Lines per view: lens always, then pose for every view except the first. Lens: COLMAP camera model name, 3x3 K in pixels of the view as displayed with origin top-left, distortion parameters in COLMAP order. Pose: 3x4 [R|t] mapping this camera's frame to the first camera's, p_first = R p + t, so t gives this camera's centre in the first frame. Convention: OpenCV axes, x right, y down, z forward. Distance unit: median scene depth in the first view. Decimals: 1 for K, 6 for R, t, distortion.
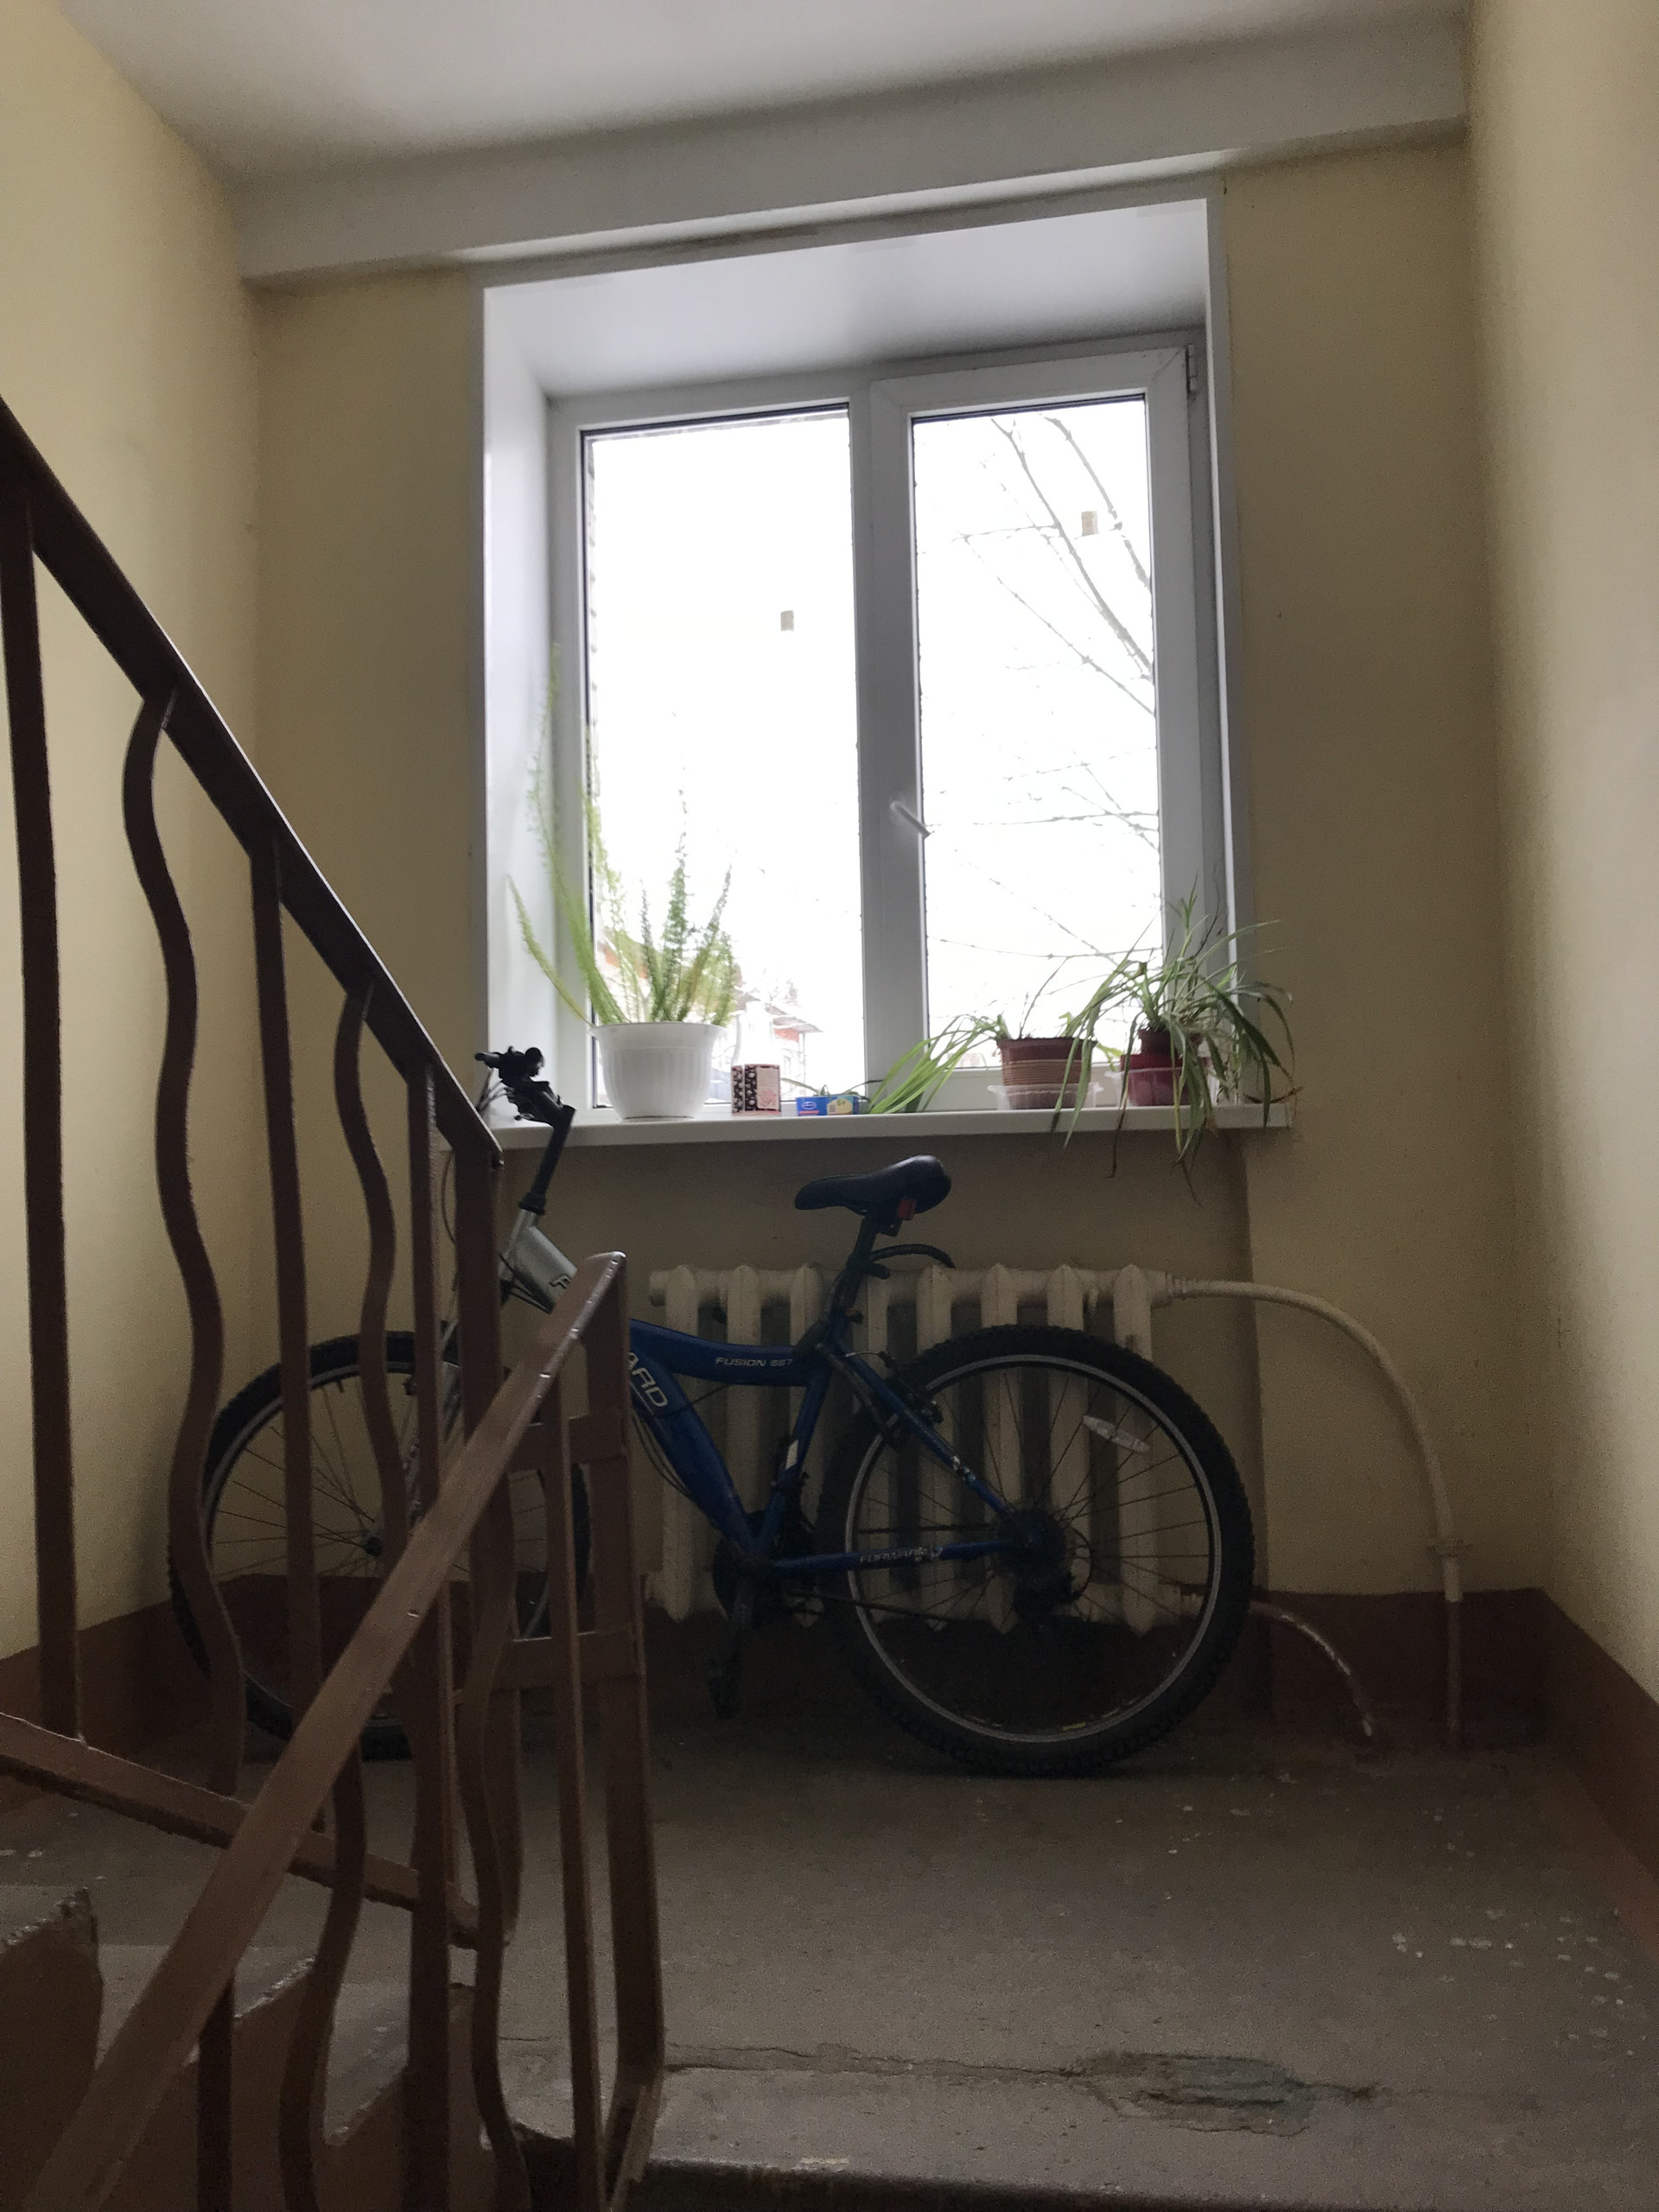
lens RADIAL K [[1846.3, 0, 894.7], [0, 1846.3, 1111.4], [0, 0, 1]] dist [0.148973, -0.261181]
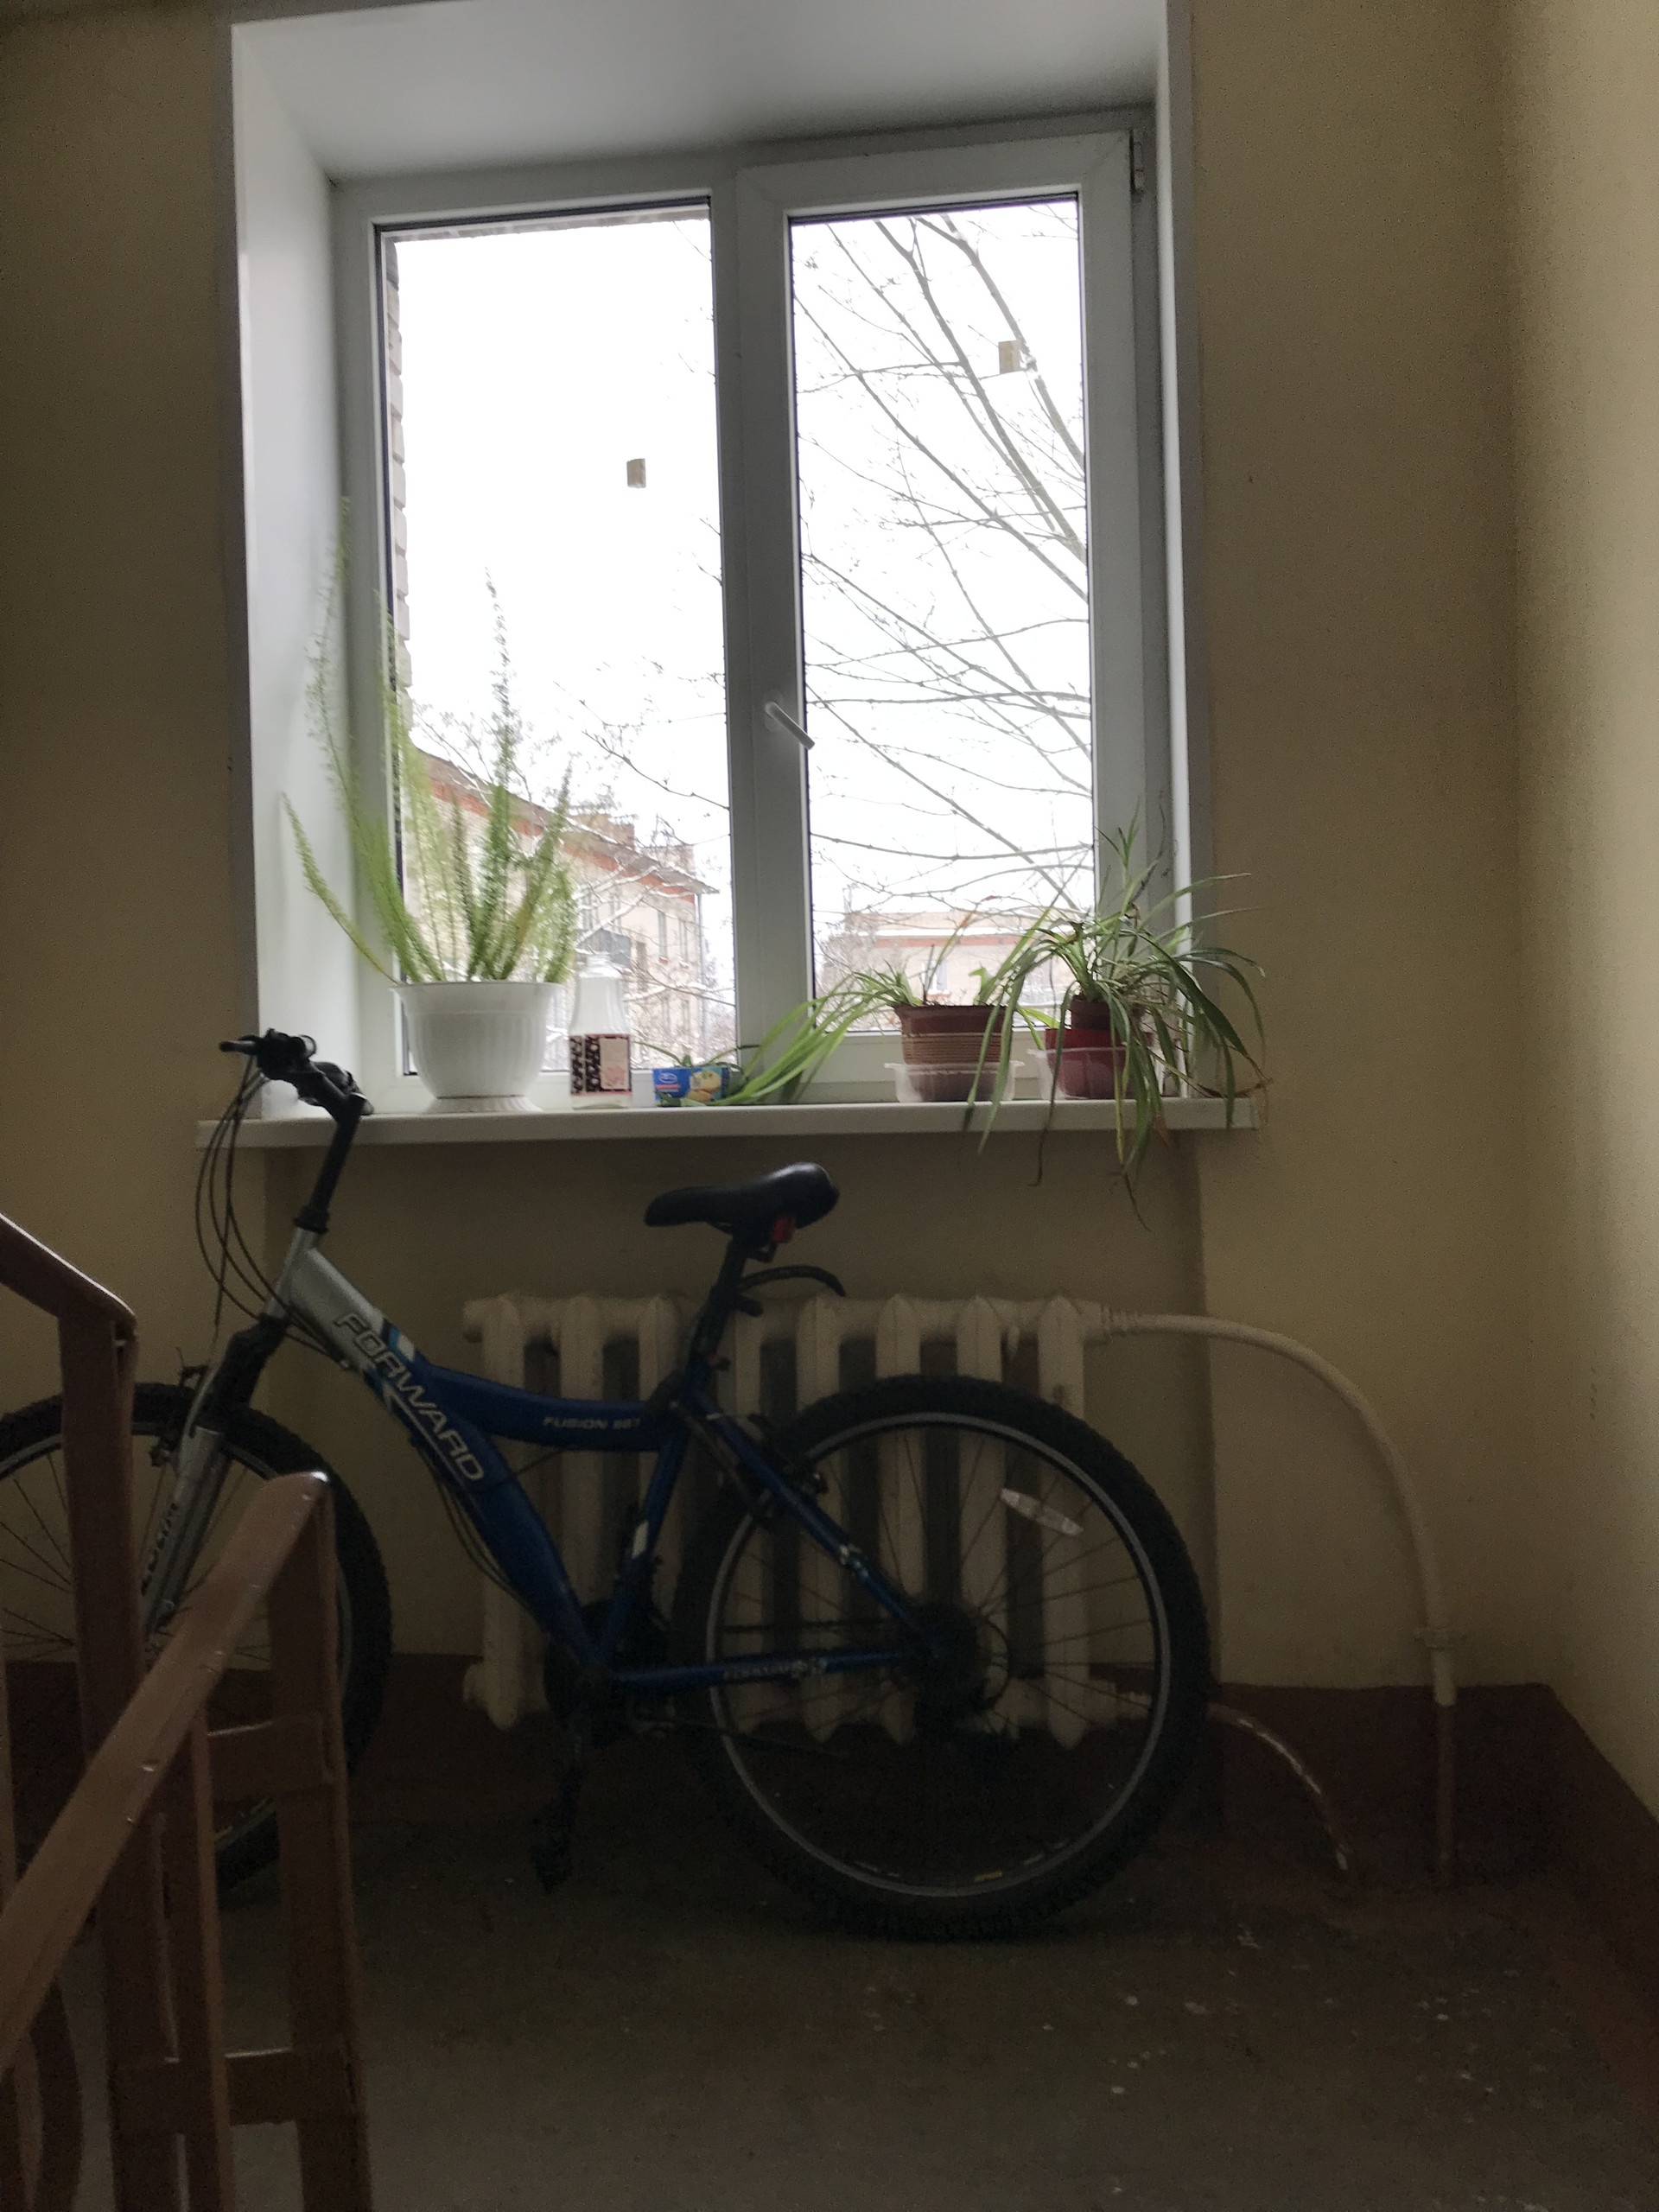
lens RADIAL K [[1846.3, 0, 894.7], [0, 1846.3, 1111.4], [0, 0, 1]] dist [0.148973, -0.261181]
pose [[0.998494, -0.003560, 0.054746, 0.010851], [-0.000554, 0.997187, 0.074950, -0.058392], [-0.054859, -0.074868, 0.995683, 0.198979]]
